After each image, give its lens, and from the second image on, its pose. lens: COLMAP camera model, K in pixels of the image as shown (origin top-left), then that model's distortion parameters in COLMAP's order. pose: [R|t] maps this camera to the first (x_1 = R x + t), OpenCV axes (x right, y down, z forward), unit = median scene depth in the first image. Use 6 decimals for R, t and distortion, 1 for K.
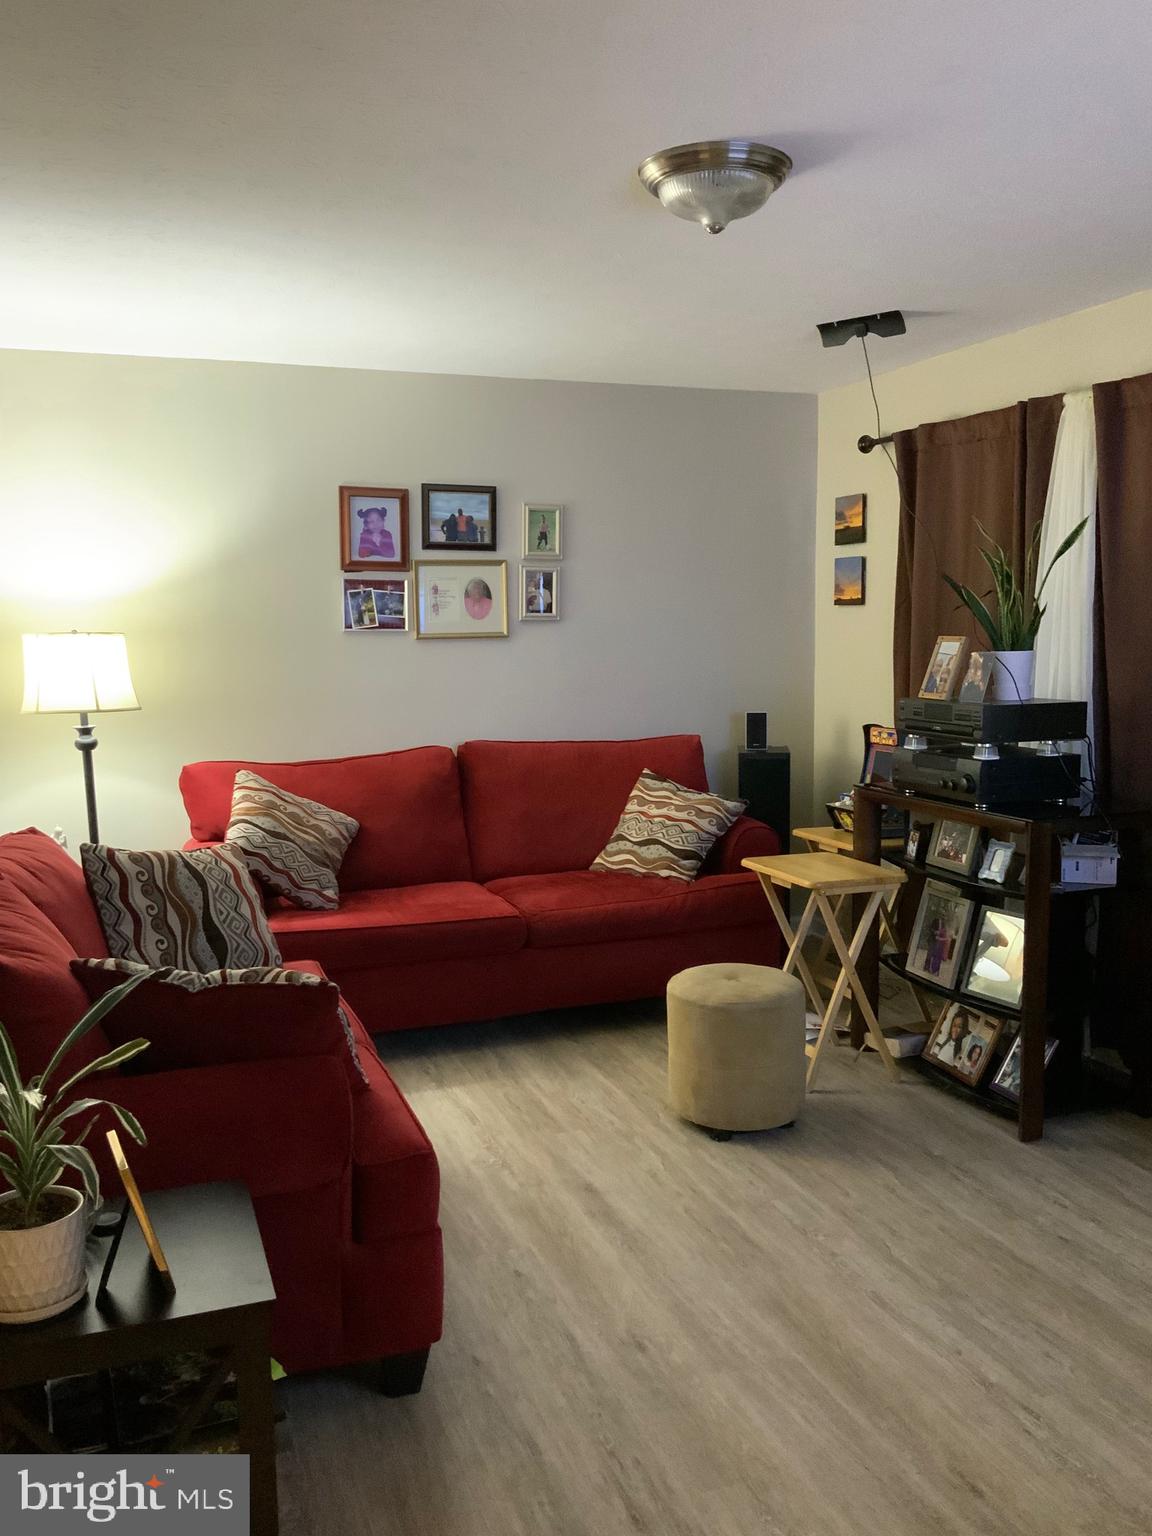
lens RADIAL K [[1269.0, 0, 576.0], [0, 1269.0, 768.0], [0, 0, 1]] dist [0.132352, -0.232895]
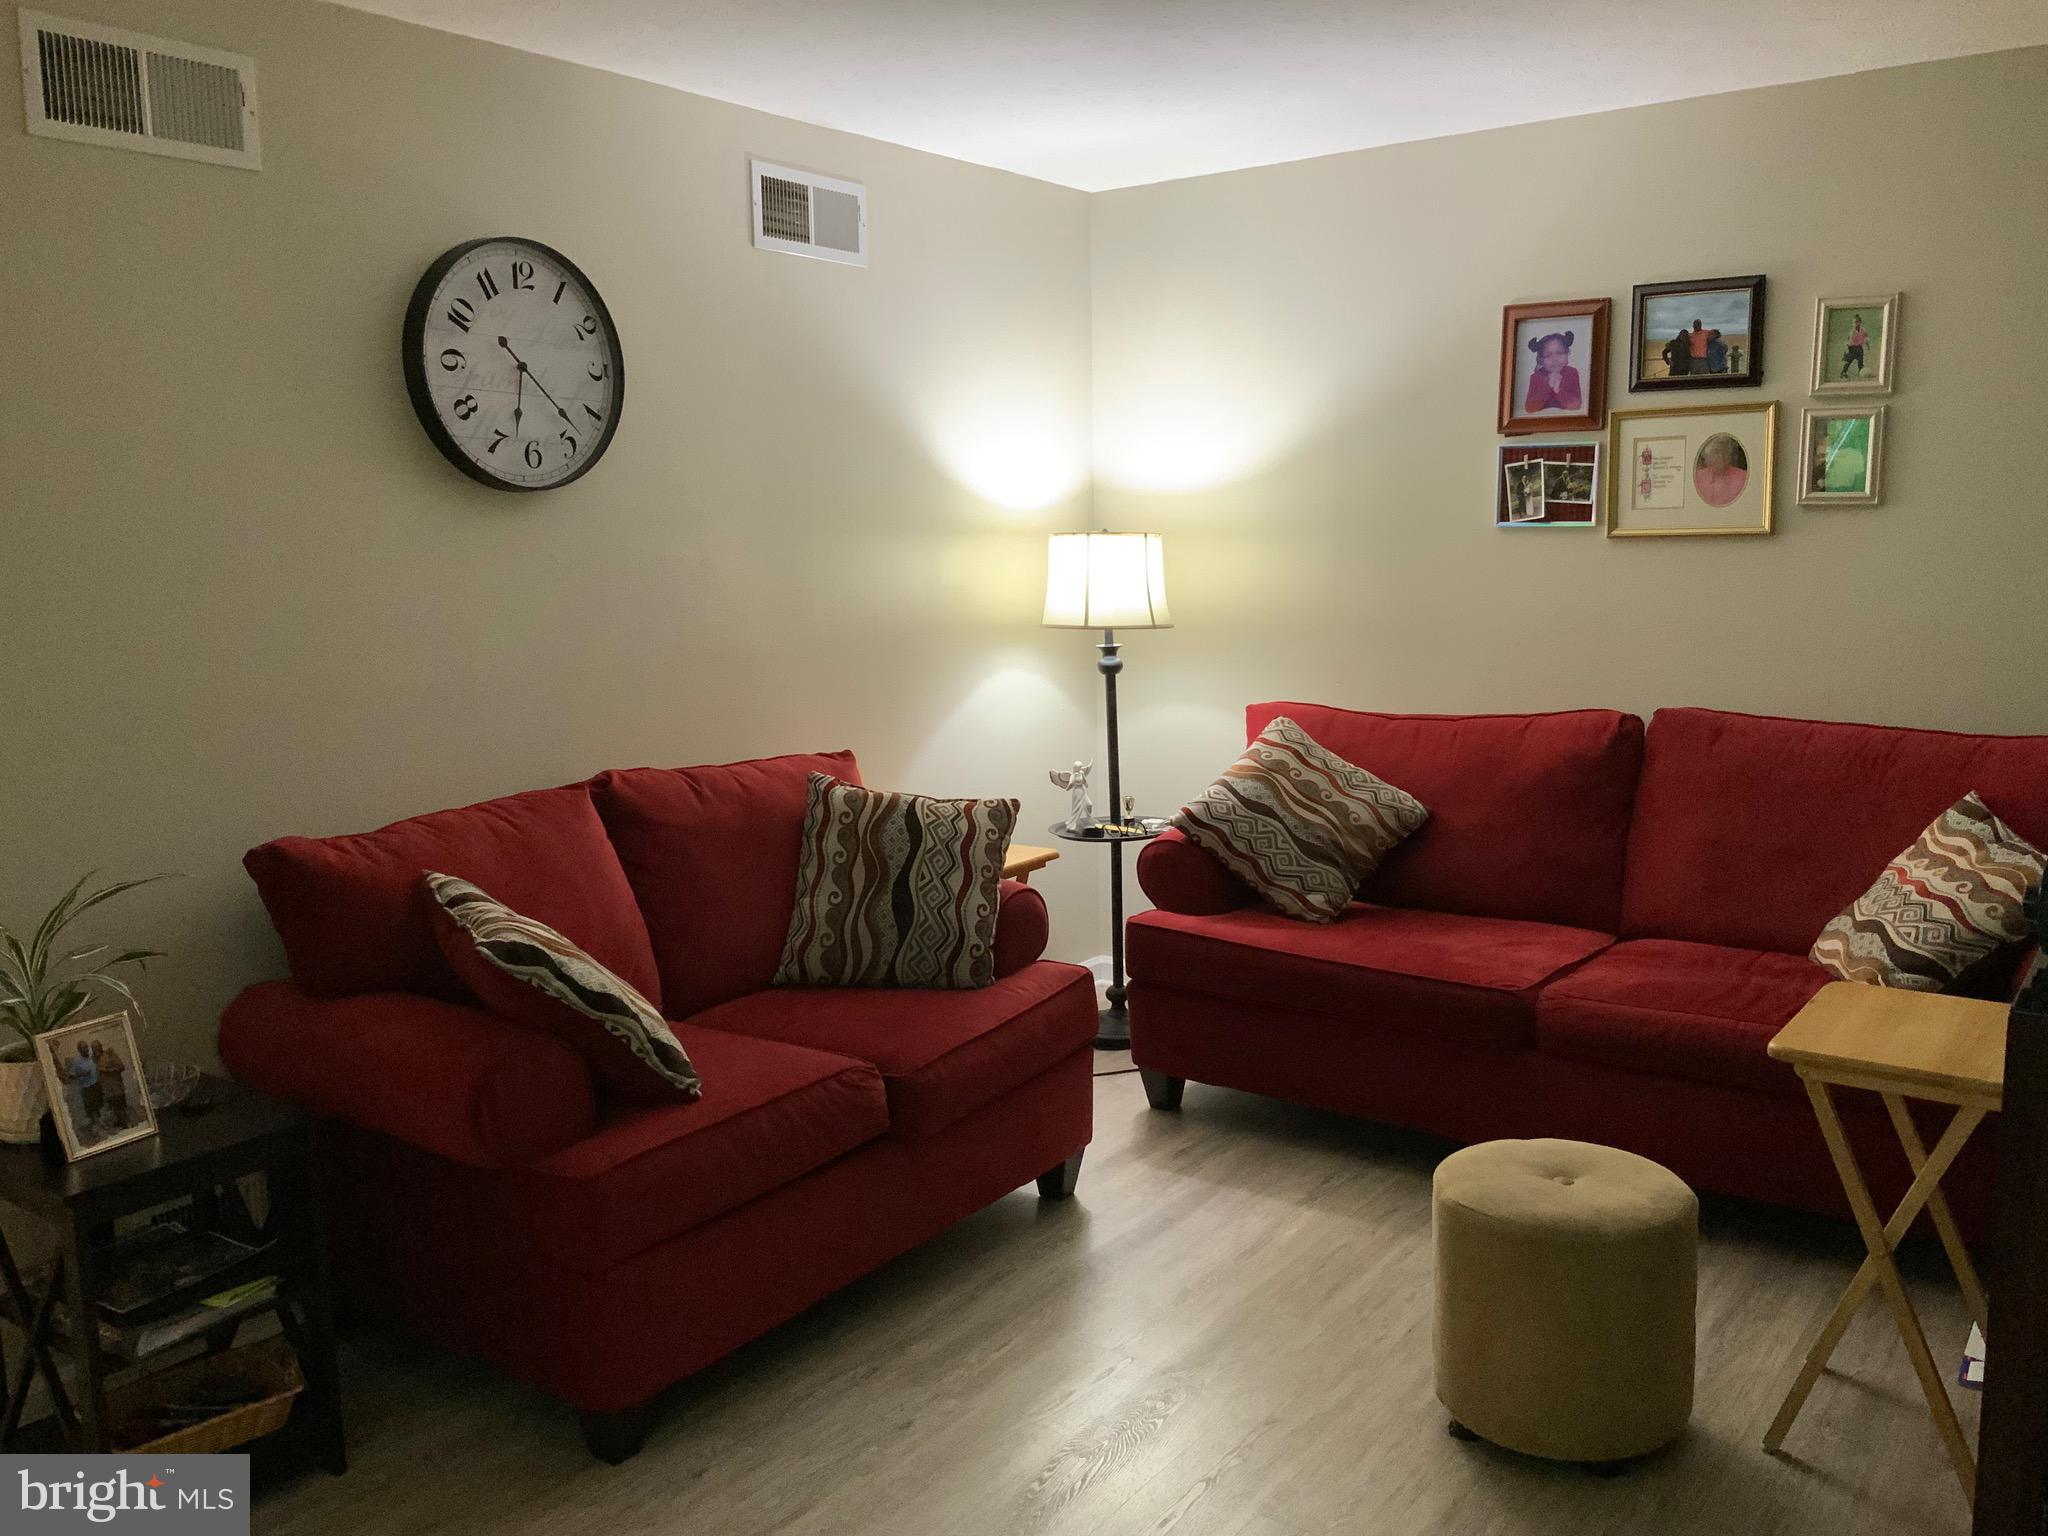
lens RADIAL K [[1692.0, 0, 1024.0], [0, 1692.0, 768.0], [0, 0, 1]] dist [0.132352, -0.232895]
pose [[0.556153, 0.120766, -0.822258, 0.431798], [-0.085356, 0.992454, 0.088031, -0.039109], [0.826685, 0.021226, 0.562265, 0.294052]]
